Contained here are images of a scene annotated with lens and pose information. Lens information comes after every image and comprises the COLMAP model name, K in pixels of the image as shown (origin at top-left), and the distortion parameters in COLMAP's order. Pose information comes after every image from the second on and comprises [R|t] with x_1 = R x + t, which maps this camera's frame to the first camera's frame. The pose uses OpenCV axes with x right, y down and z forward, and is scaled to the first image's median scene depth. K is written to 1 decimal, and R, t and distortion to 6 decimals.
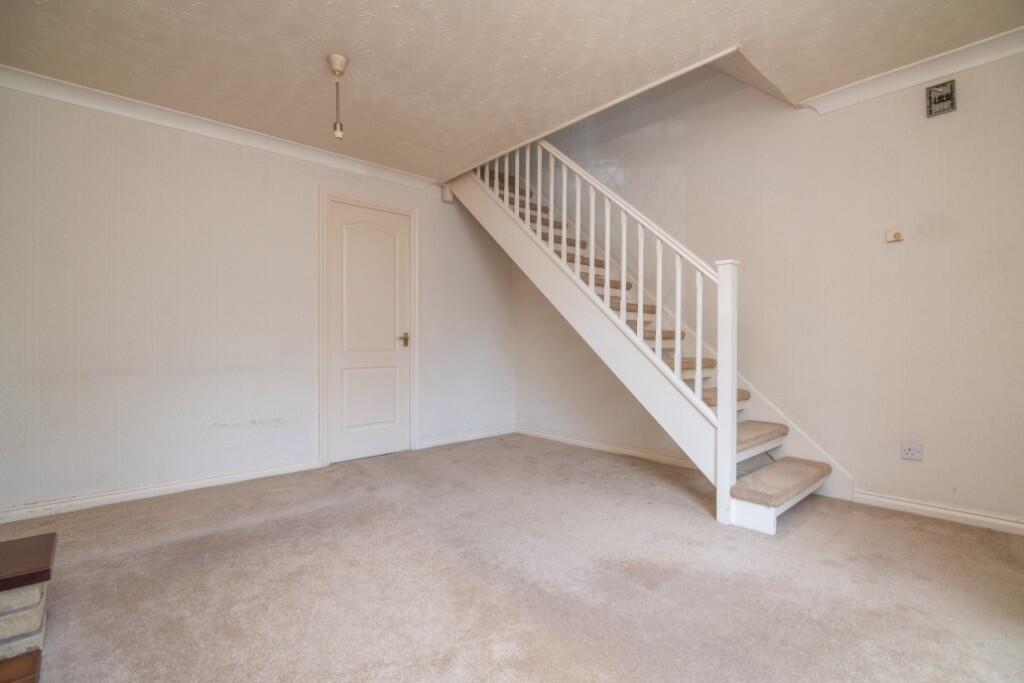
lens RADIAL K [[473.9, 0, 506.8], [0, 473.9, 339.6], [0, 0, 1]] dist [-0.018913, 0.000995]
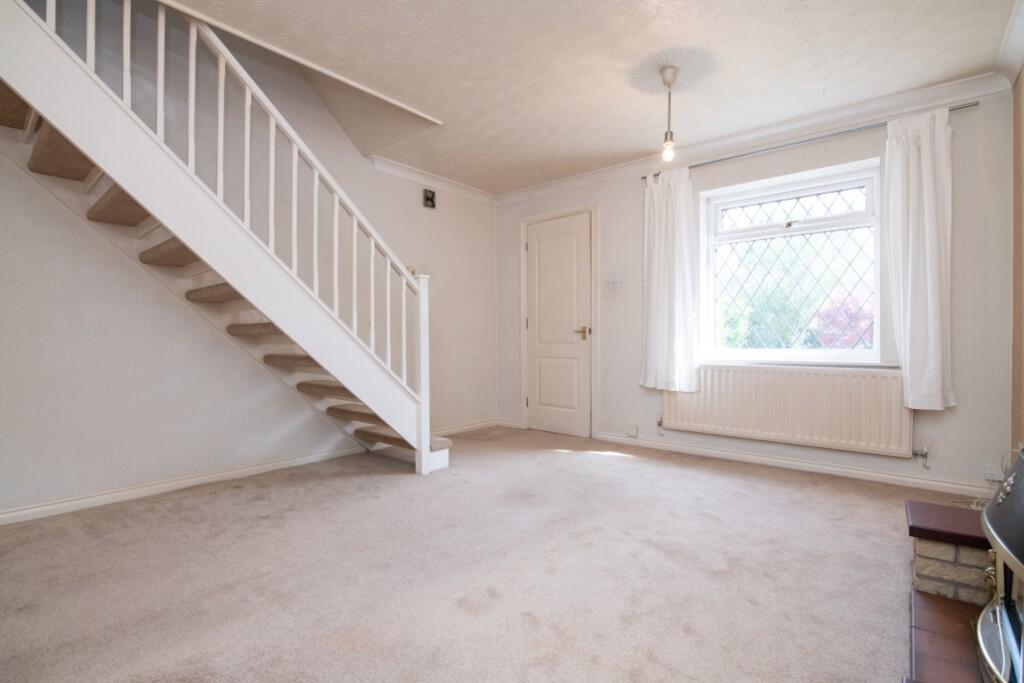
lens RADIAL K [[473.9, 0, 513.6], [0, 473.9, 343.5], [0, 0, 1]] dist [-0.018913, 0.000995]
pose [[-0.144997, -0.008591, 0.989395, -0.876345], [-0.005948, 0.999952, 0.007811, 0.011519], [-0.989414, -0.004752, -0.145041, 0.937669]]
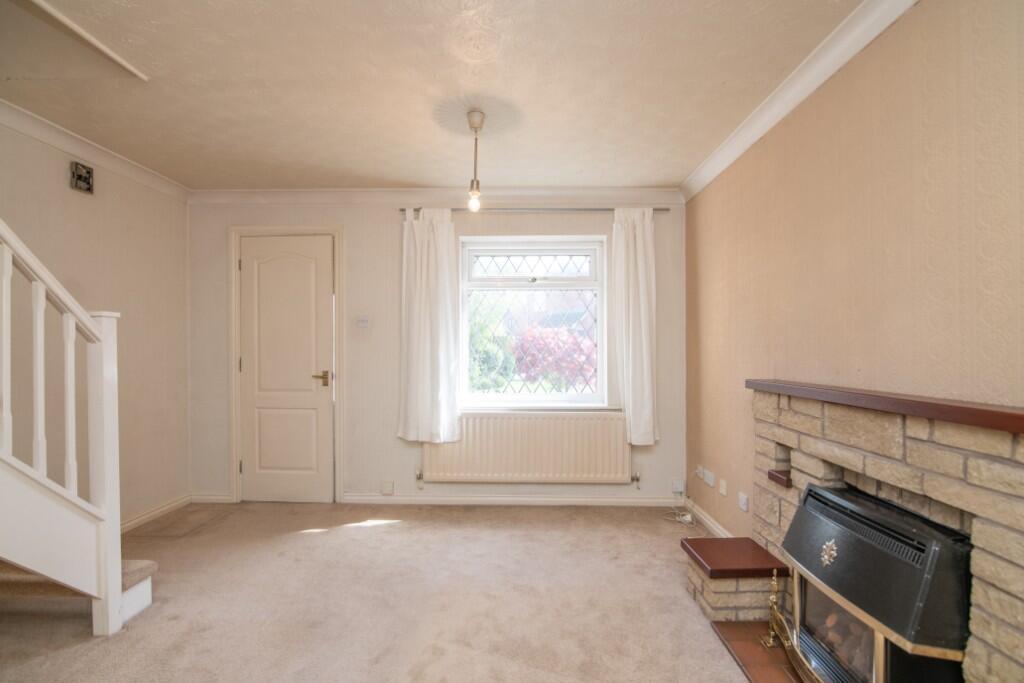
lens RADIAL K [[473.9, 0, 507.4], [0, 473.9, 348.3], [0, 0, 1]] dist [-0.018913, 0.000995]
pose [[-0.732251, 0.000452, 0.681034, -0.591351], [-0.006070, 0.999956, -0.007191, -0.101727], [-0.681008, -0.009399, -0.732216, 1.116426]]
